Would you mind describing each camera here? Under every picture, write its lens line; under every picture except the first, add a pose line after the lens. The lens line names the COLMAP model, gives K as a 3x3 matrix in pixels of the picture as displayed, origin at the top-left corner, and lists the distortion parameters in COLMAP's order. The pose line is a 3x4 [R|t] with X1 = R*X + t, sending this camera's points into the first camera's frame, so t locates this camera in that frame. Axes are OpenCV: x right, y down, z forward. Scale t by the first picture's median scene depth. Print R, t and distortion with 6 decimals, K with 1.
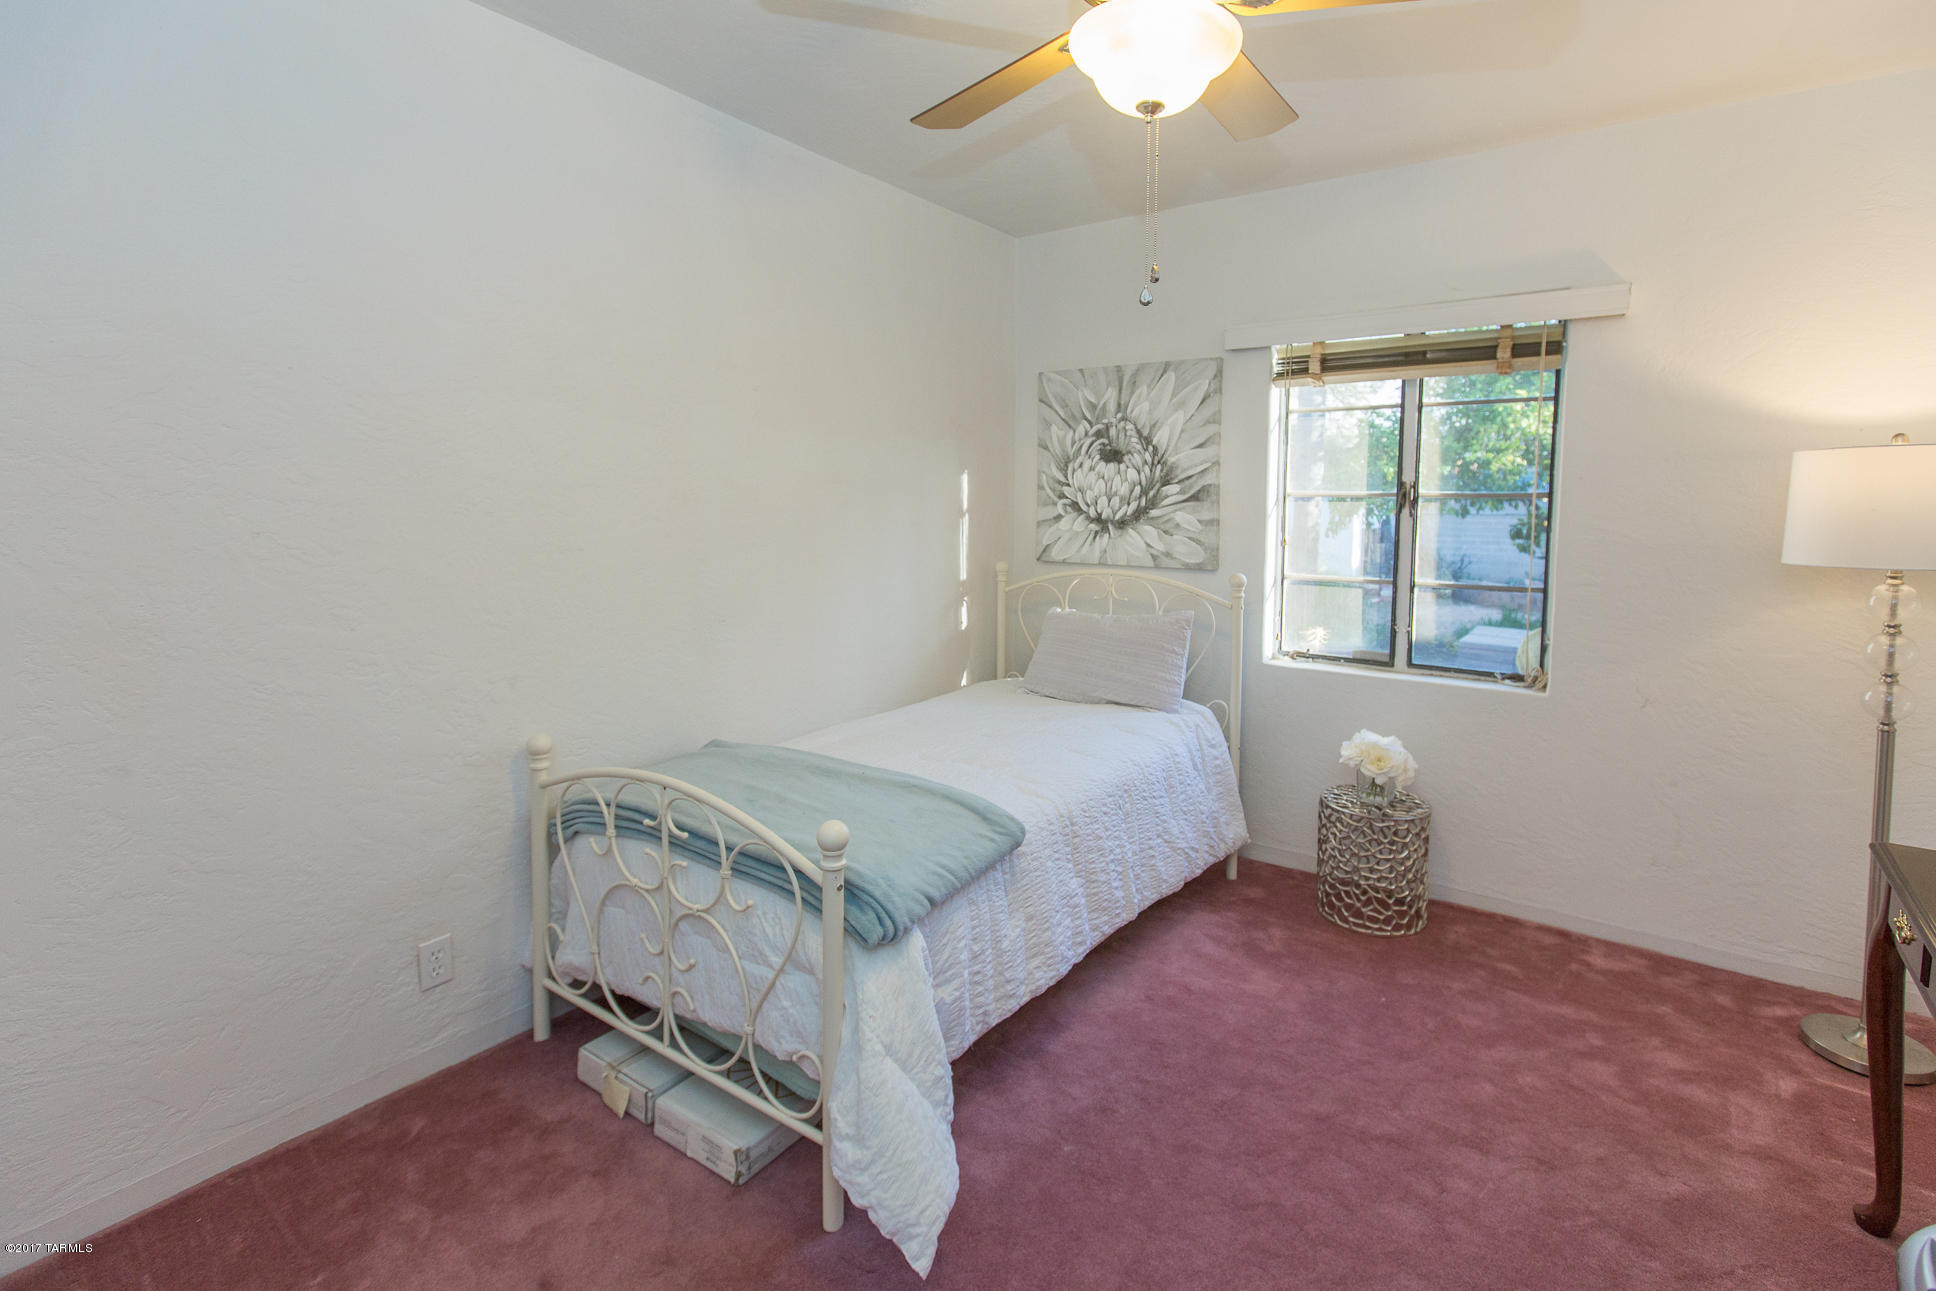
lens RADIAL K [[895.8, 0, 961.4], [0, 895.8, 586.1], [0, 0, 1]] dist [-0.000742, -0.001346]
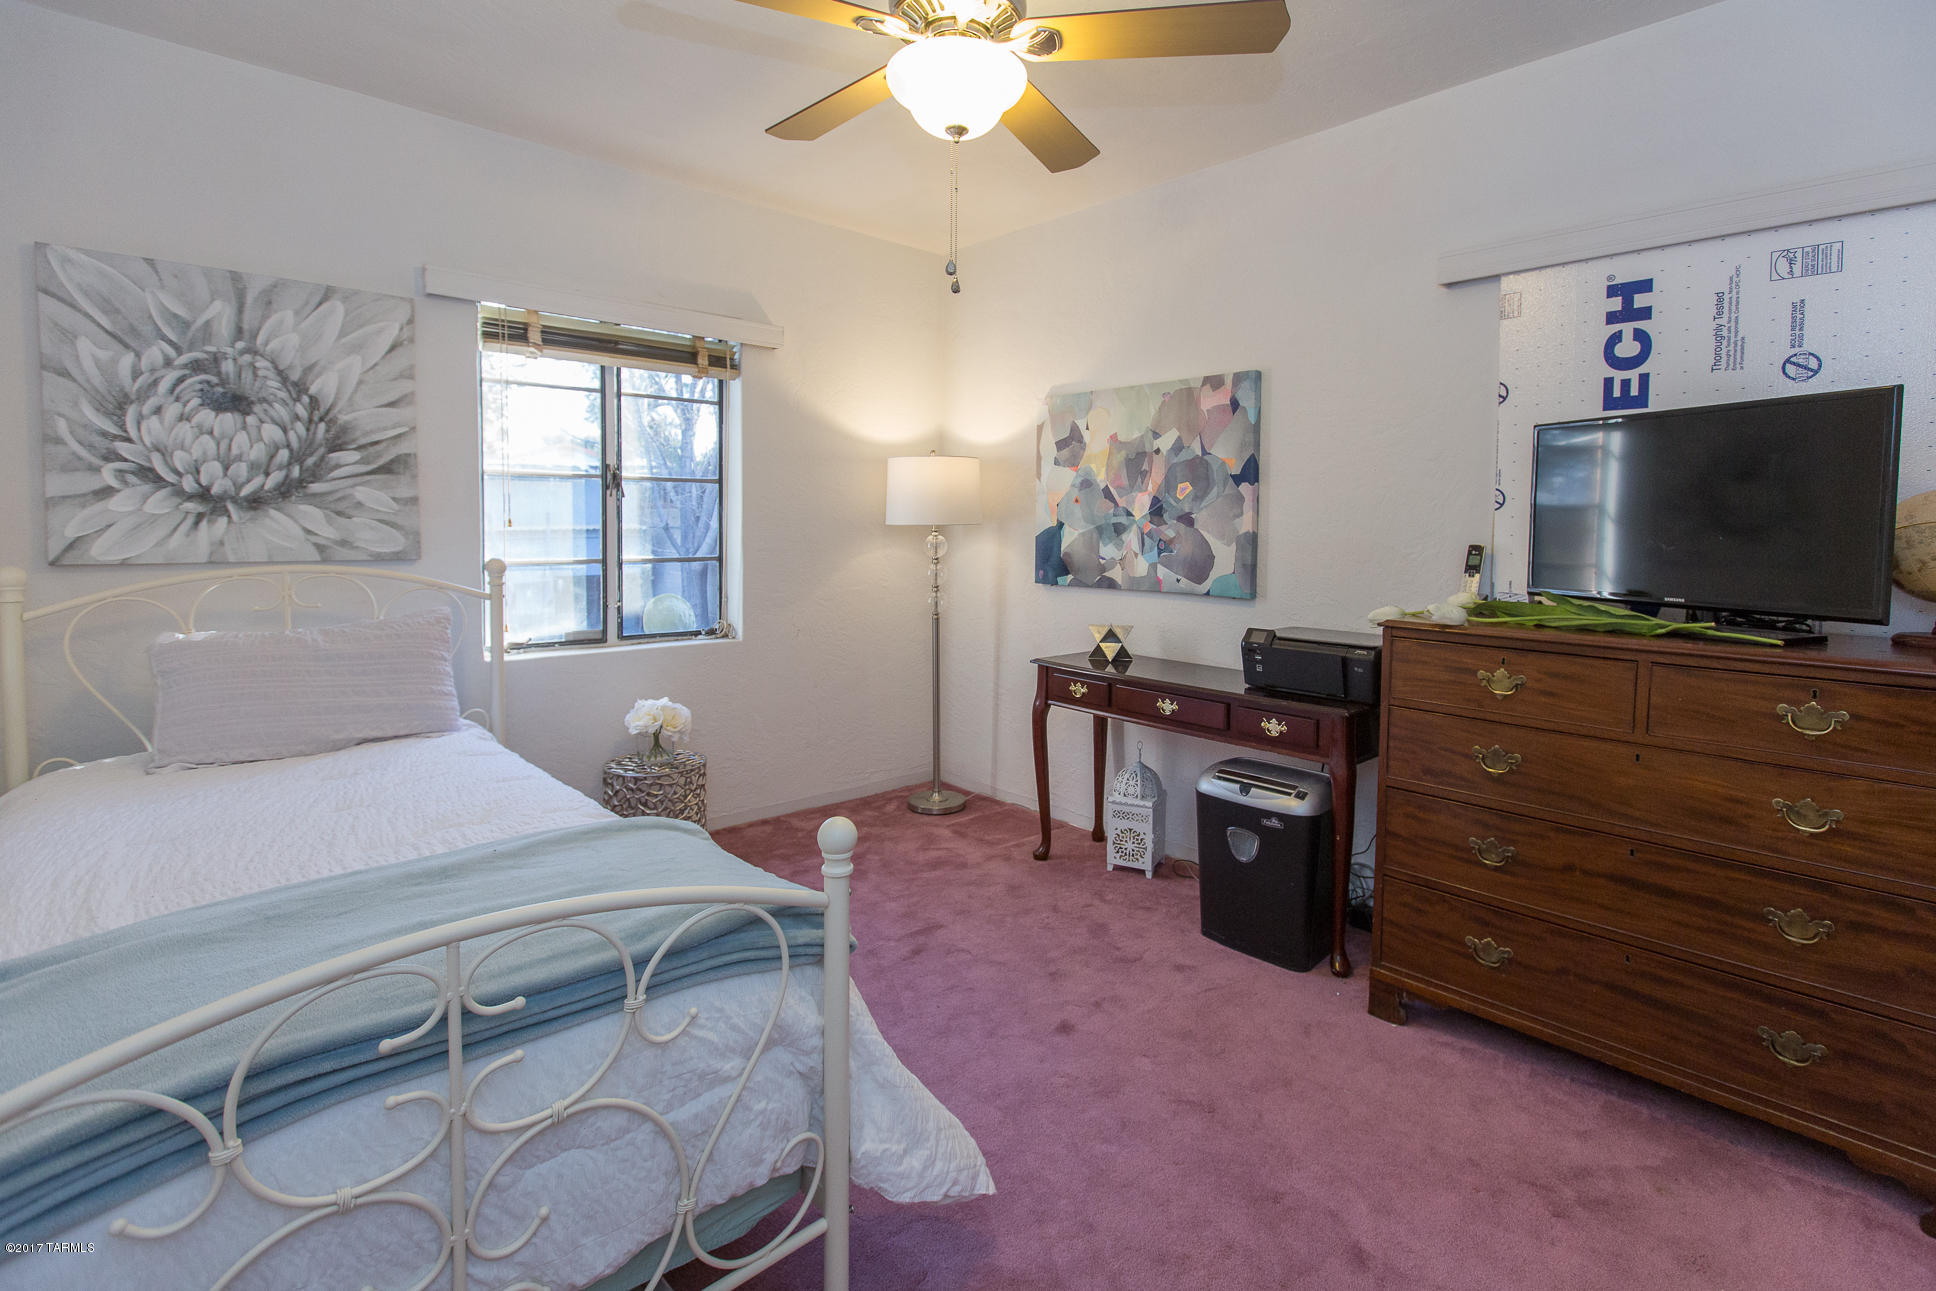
lens RADIAL K [[922.4, 0, 997.8], [0, 922.4, 594.3], [0, 0, 1]] dist [-0.000900, -0.001164]
pose [[0.184282, -0.075340, 0.979982, -0.432441], [0.087334, 0.994369, 0.060023, 0.009209], [-0.978986, 0.074524, 0.189824, 0.313493]]
